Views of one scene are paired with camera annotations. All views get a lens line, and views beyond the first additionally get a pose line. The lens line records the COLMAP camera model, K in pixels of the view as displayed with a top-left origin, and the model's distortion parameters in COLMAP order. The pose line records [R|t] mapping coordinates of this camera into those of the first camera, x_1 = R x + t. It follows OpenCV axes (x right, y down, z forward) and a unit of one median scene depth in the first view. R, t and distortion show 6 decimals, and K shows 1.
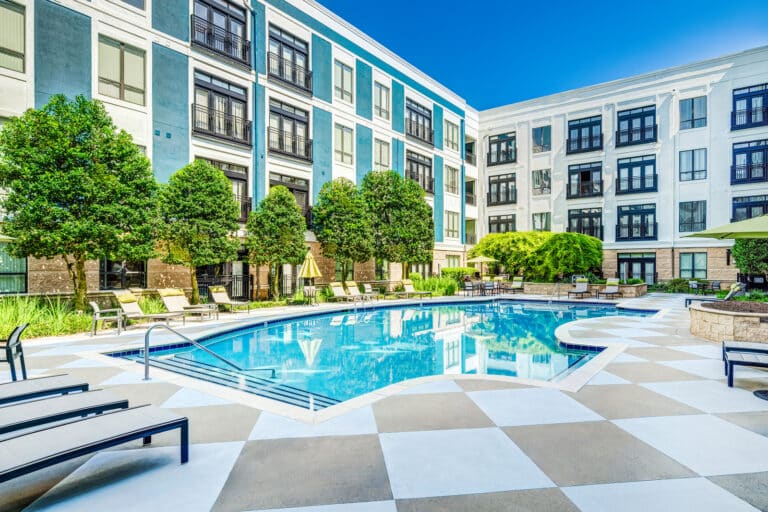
lens RADIAL K [[438.7, 0, 392.1], [0, 438.7, 272.1], [0, 0, 1]] dist [-0.008490, 0.000048]
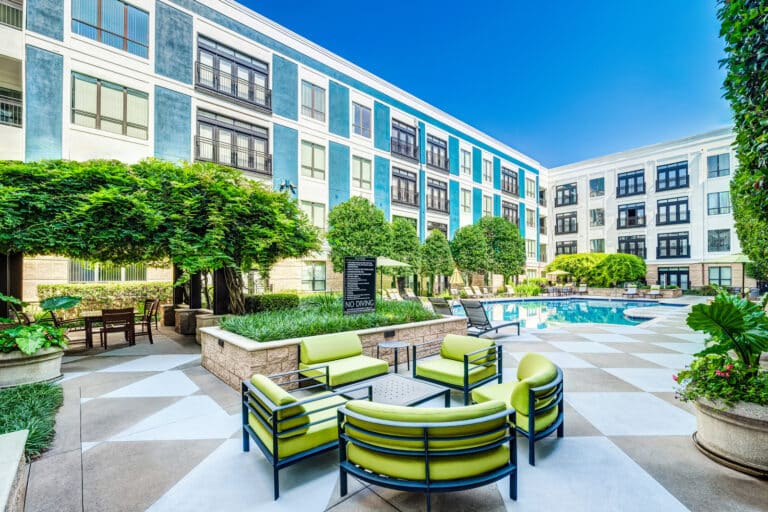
lens RADIAL K [[331.8, 0, 397.2], [0, 331.8, 277.5], [0, 0, 1]] dist [-0.011191, -0.000100]
pose [[0.982092, -0.000474, -0.188400, -0.110968], [-0.001906, 0.999921, -0.012455, 0.003664], [0.188391, 0.012591, 0.982013, -0.201079]]
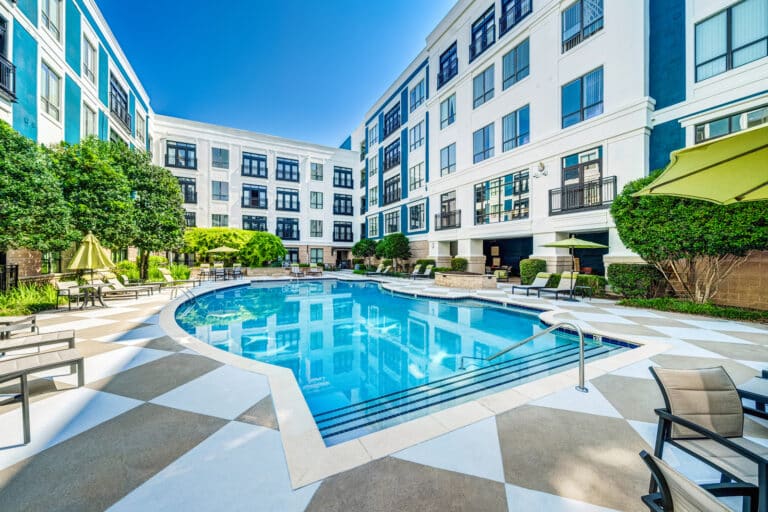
lens RADIAL K [[286.6, 0, 379.3], [0, 286.6, 259.0], [0, 0, 1]] dist [0.003052, 0.000040]
pose [[0.439390, -0.004173, 0.898287, -0.266429], [0.002003, 0.999991, 0.003666, -0.004312], [-0.898294, 0.000188, 0.439394, 0.234046]]
